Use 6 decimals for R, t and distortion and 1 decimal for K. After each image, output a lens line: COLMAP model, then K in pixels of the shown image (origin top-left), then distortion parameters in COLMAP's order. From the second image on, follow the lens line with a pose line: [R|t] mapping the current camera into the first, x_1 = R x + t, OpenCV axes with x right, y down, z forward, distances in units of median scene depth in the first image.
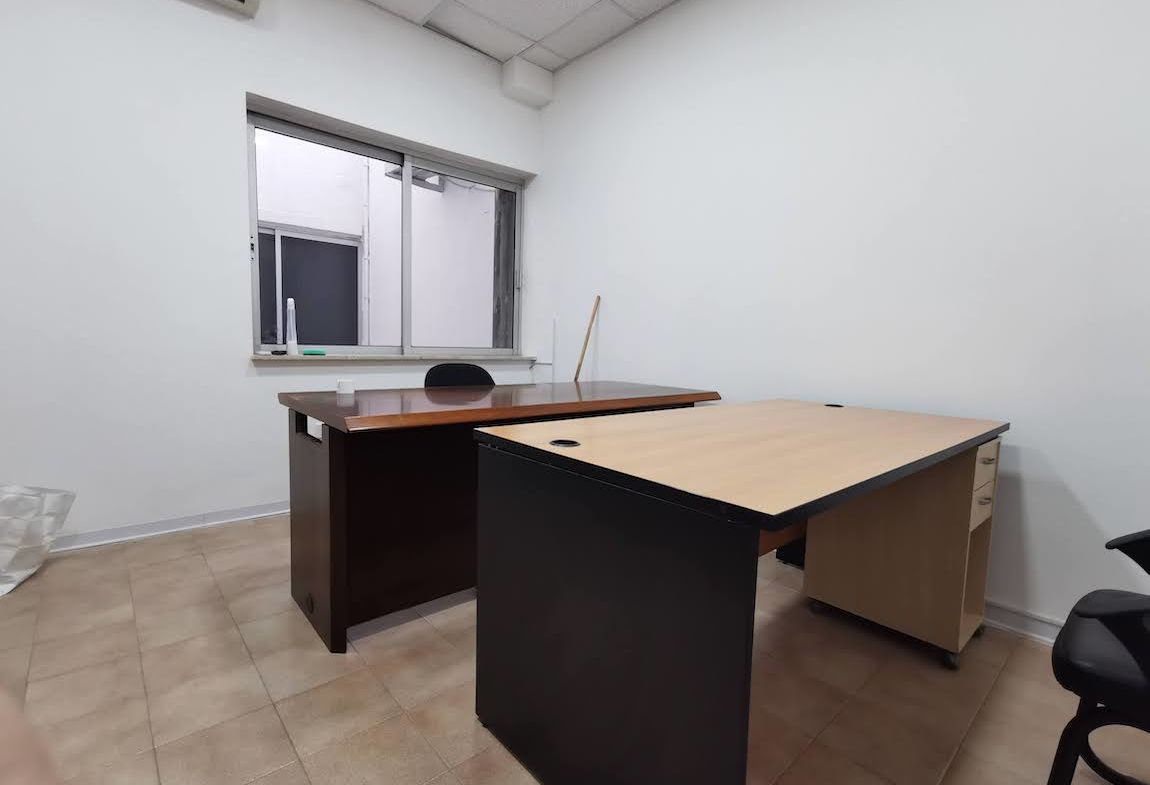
lens RADIAL K [[528.0, 0, 575.0], [0, 528.0, 392.5], [0, 0, 1]] dist [-0.001884, 0.000197]
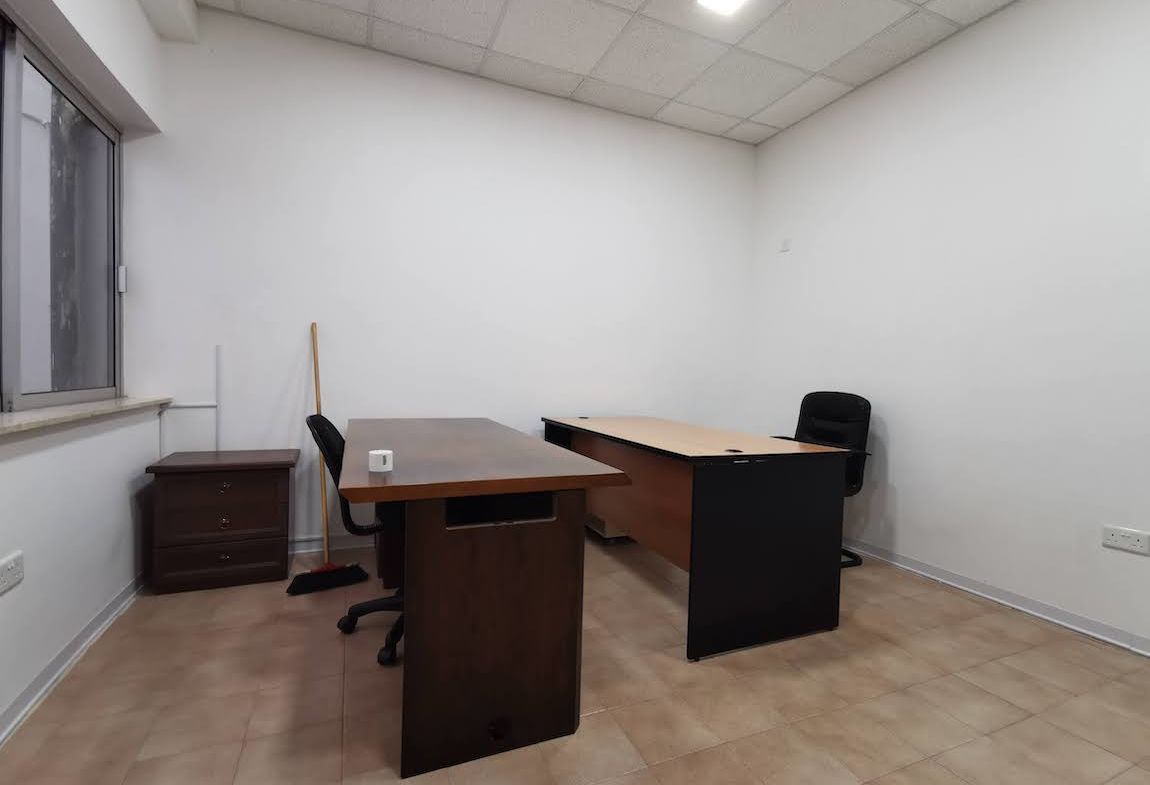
lens RADIAL K [[528.0, 0, 575.0], [0, 528.0, 392.5], [0, 0, 1]] dist [-0.001884, 0.000197]
pose [[0.309603, -0.059687, 0.948991, -0.586139], [0.071041, 0.996691, 0.039510, -0.066766], [-0.948208, 0.055185, 0.312819, 0.300053]]
